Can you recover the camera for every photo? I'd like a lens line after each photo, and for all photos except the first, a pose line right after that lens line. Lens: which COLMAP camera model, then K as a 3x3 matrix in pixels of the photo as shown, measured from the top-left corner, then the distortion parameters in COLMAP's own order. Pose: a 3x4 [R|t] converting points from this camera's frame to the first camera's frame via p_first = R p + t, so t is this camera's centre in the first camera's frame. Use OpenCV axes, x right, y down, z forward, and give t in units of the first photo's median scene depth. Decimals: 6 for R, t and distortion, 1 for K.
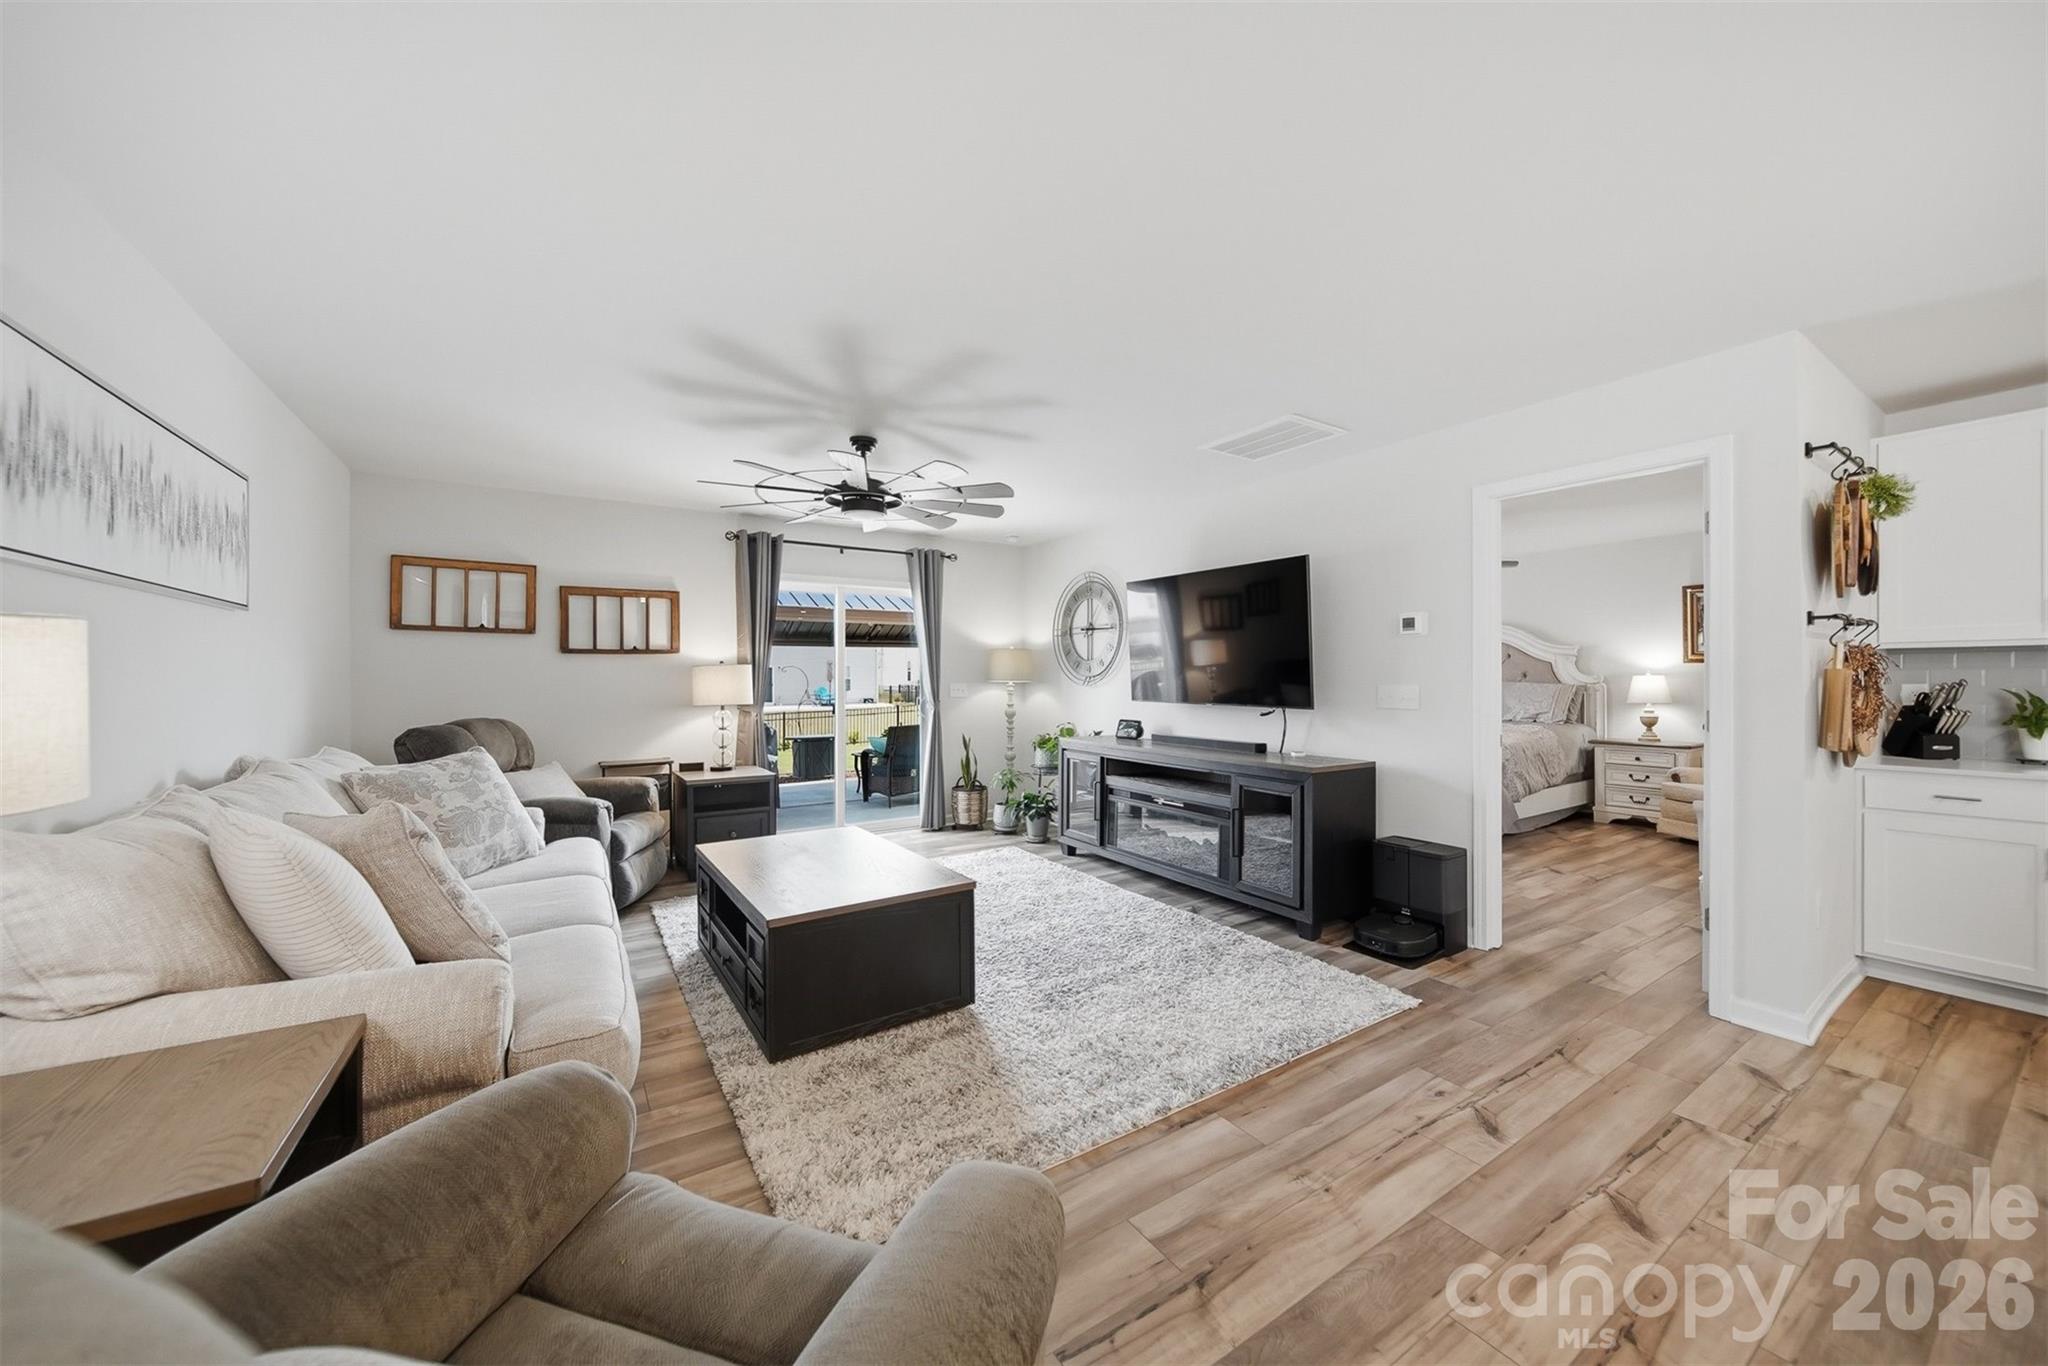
lens RADIAL K [[742.4, 0, 1008.6], [0, 742.4, 676.1], [0, 0, 1]] dist [-0.000169, -0.000879]
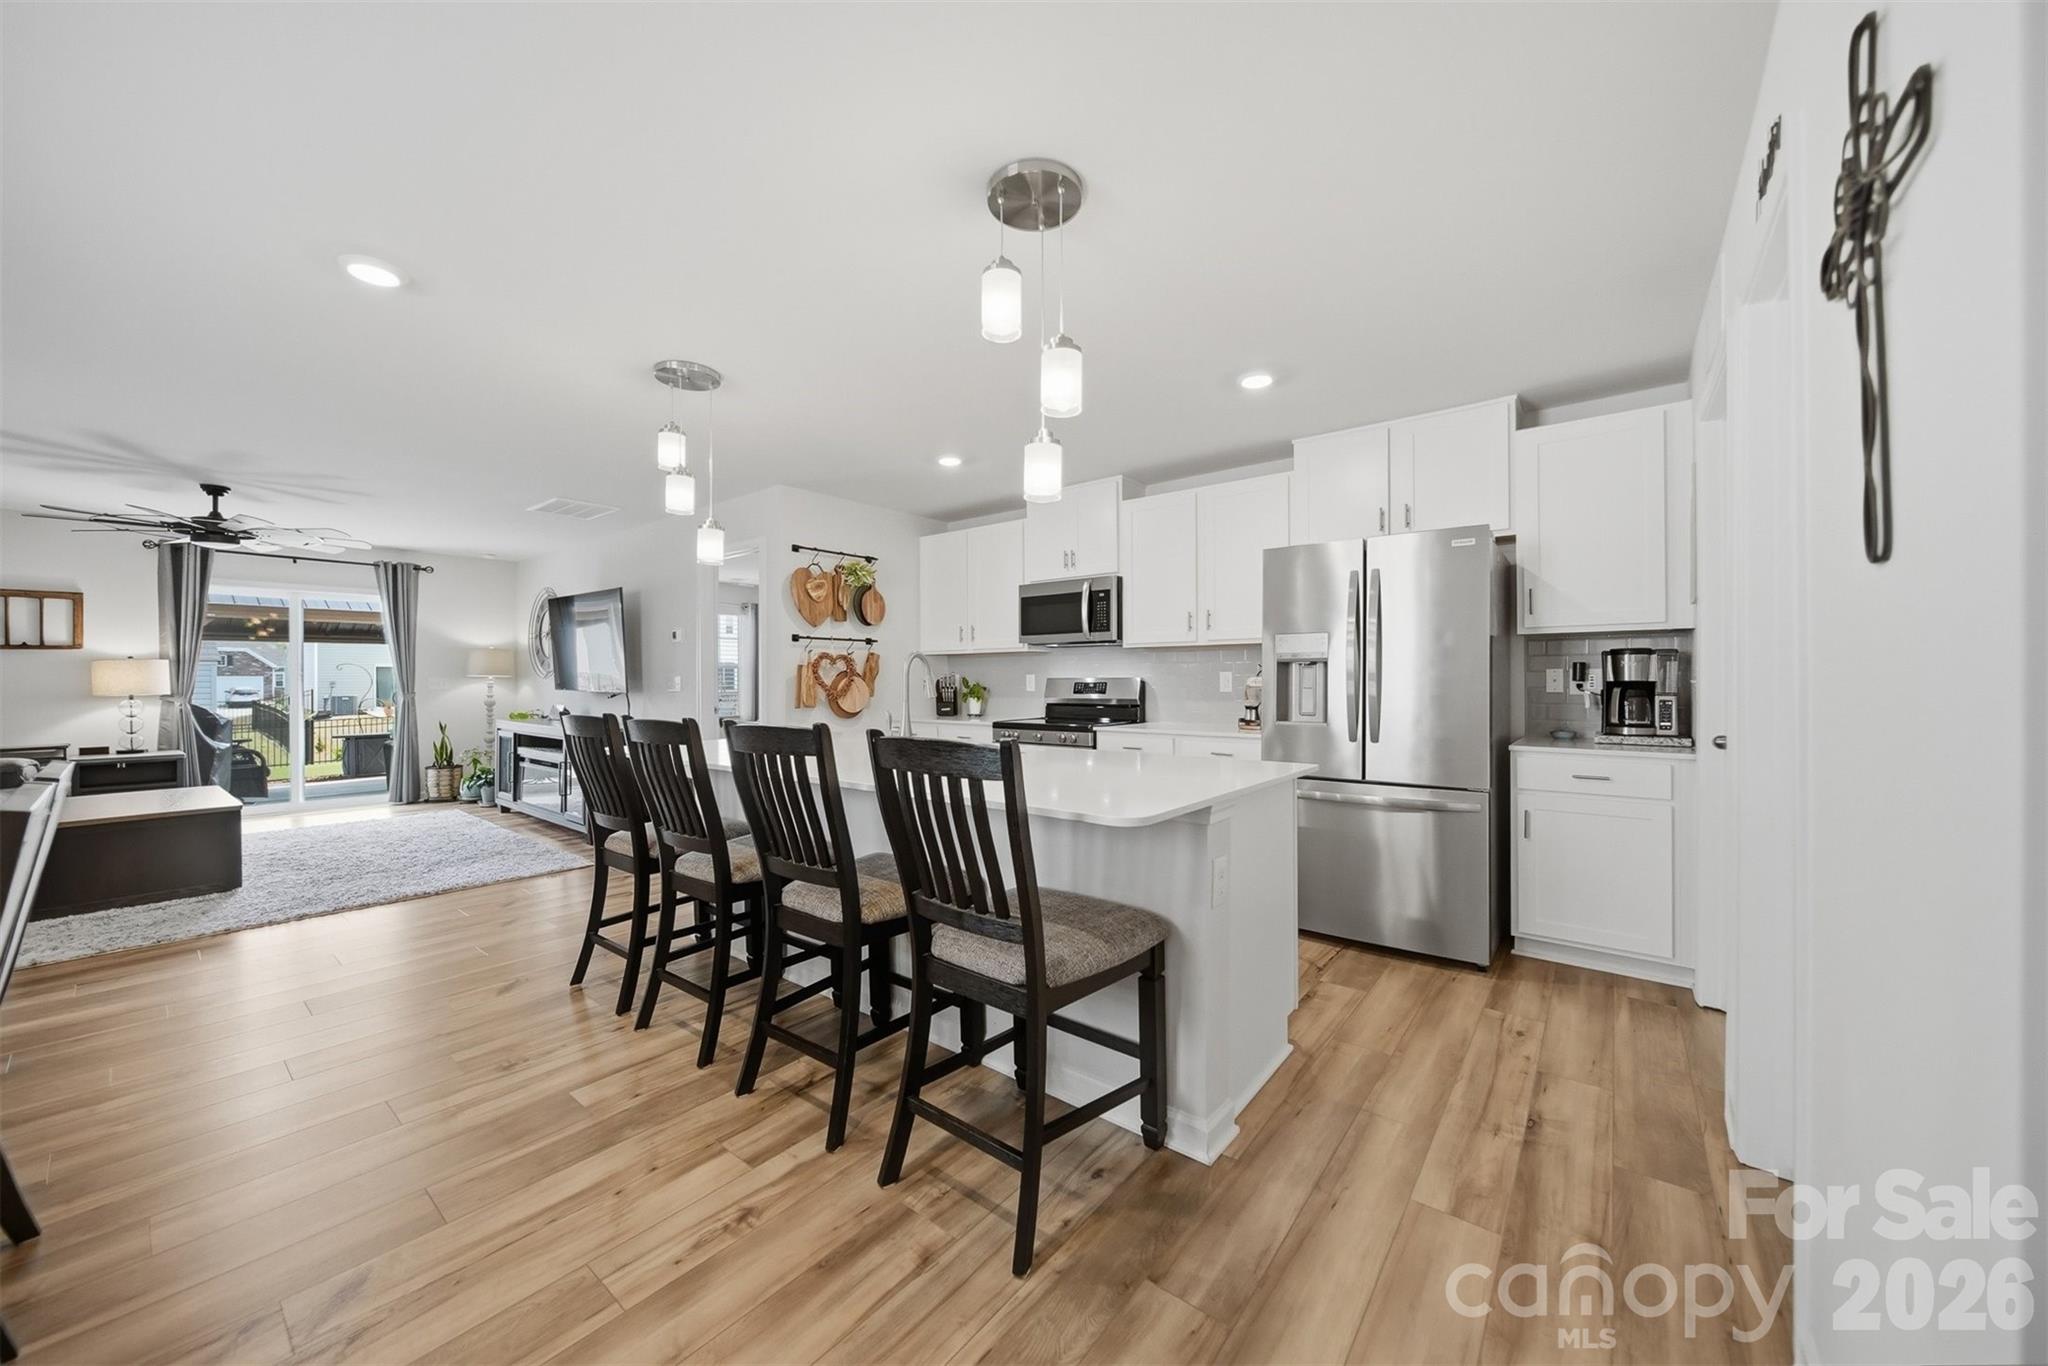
lens RADIAL K [[742.4, 0, 1026.4], [0, 742.4, 680.8], [0, 0, 1]] dist [-0.000169, -0.000879]
pose [[0.946323, -0.000438, 0.323223, 0.521115], [-0.001773, 0.999977, 0.006545, 0.007199], [-0.323219, -0.006767, 0.946300, -0.486725]]
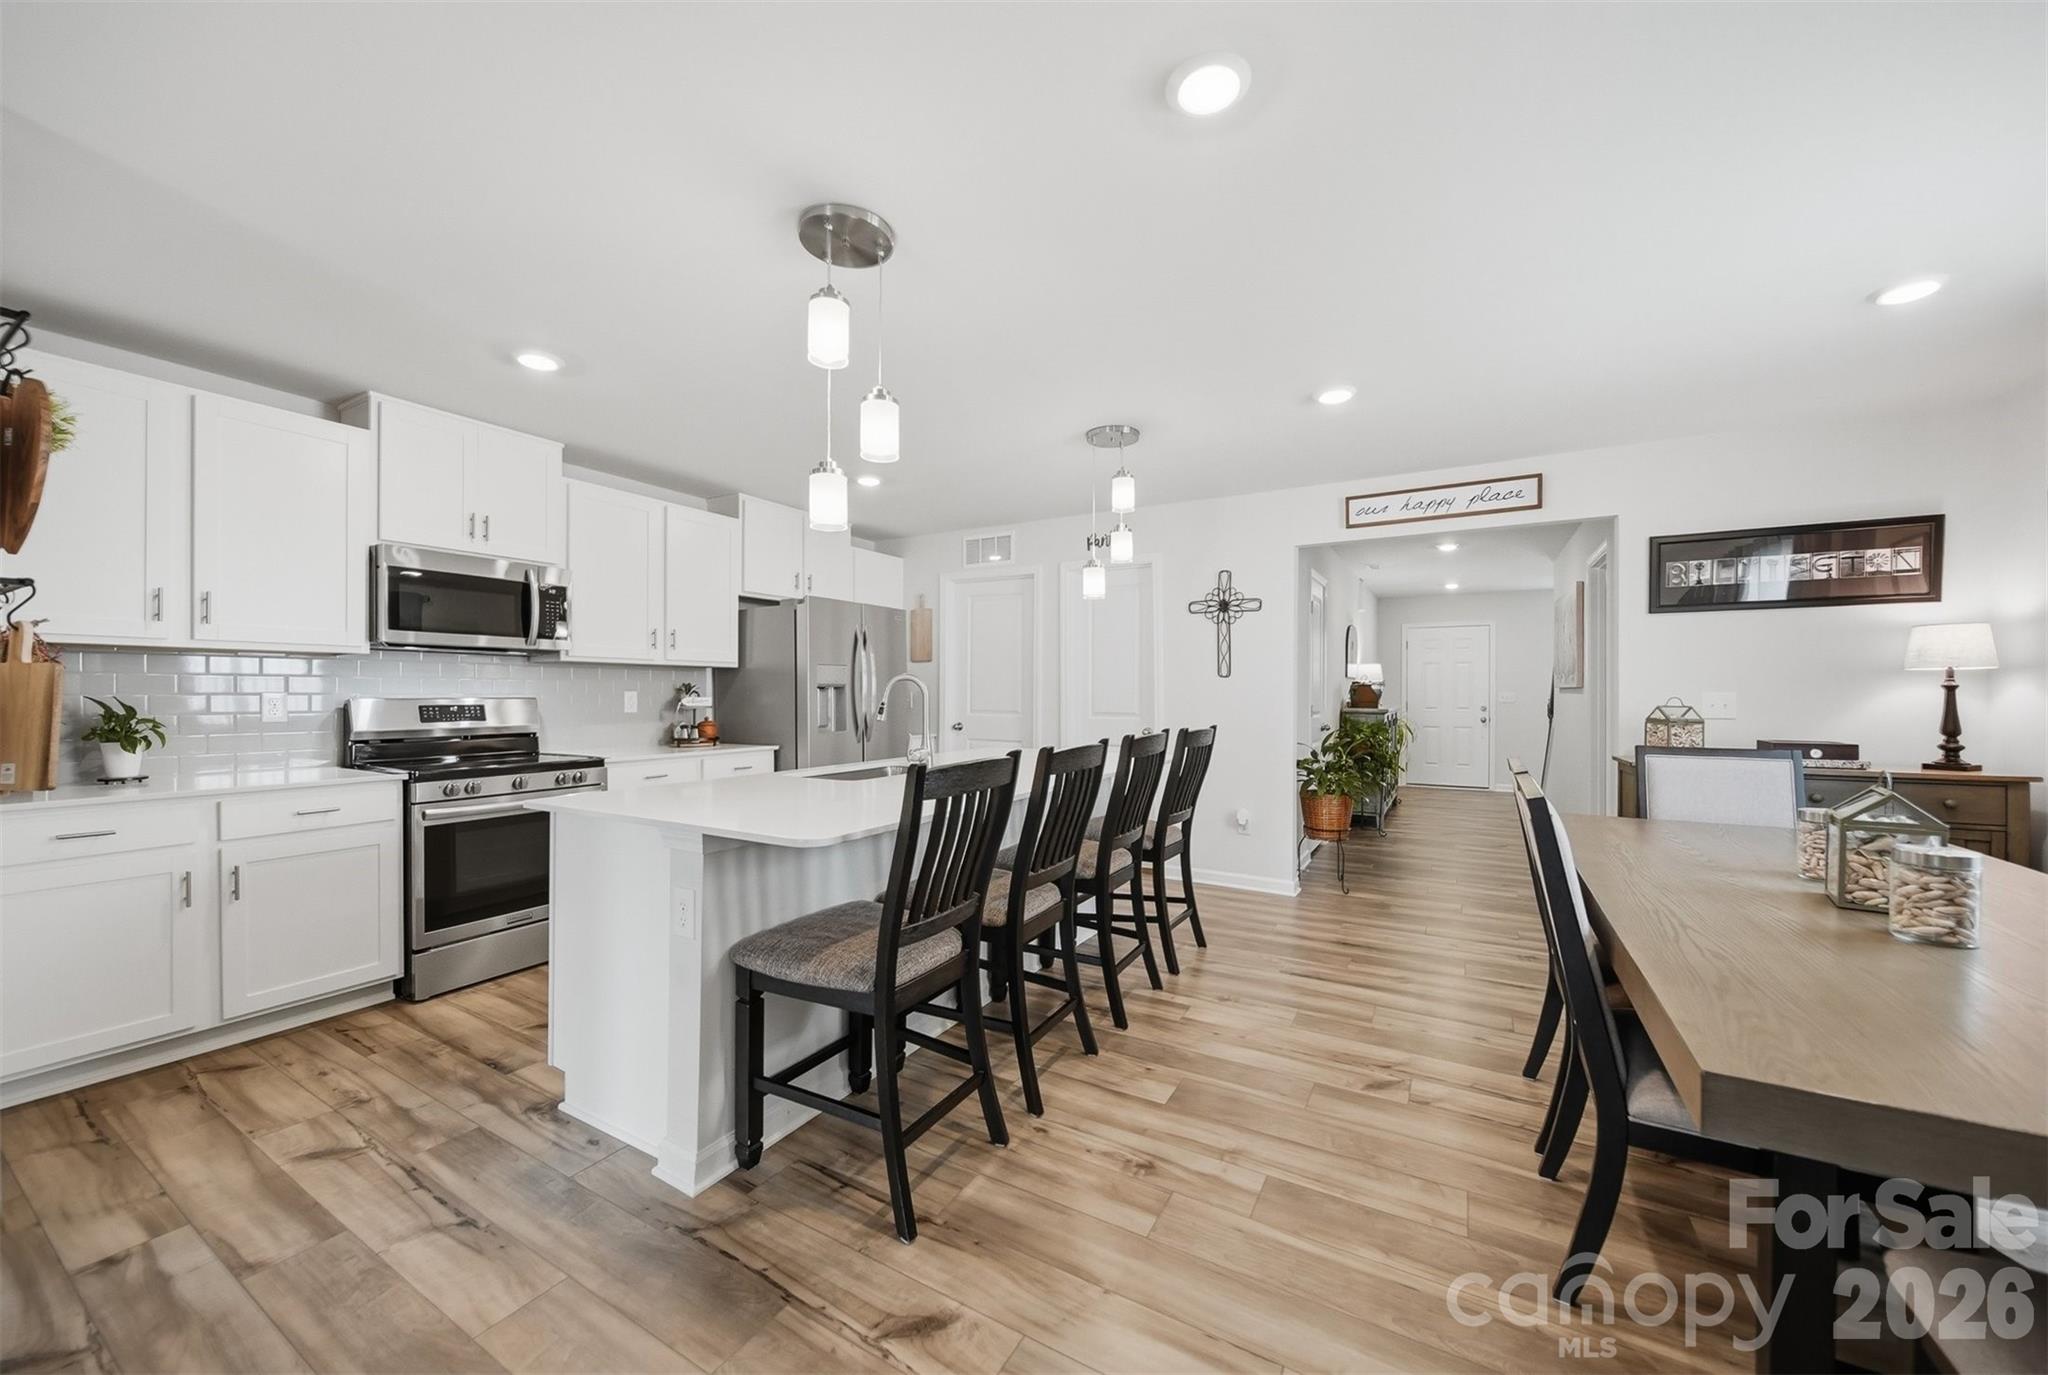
lens RADIAL K [[741.6, 0, 1032.6], [0, 741.6, 701.4], [0, 0, 1]] dist [-0.005804, -0.000469]
pose [[-0.467621, -0.004899, 0.883915, 0.068123], [-0.006794, 0.999975, 0.001948, 0.007627], [-0.883903, -0.005095, -0.467643, 0.261211]]
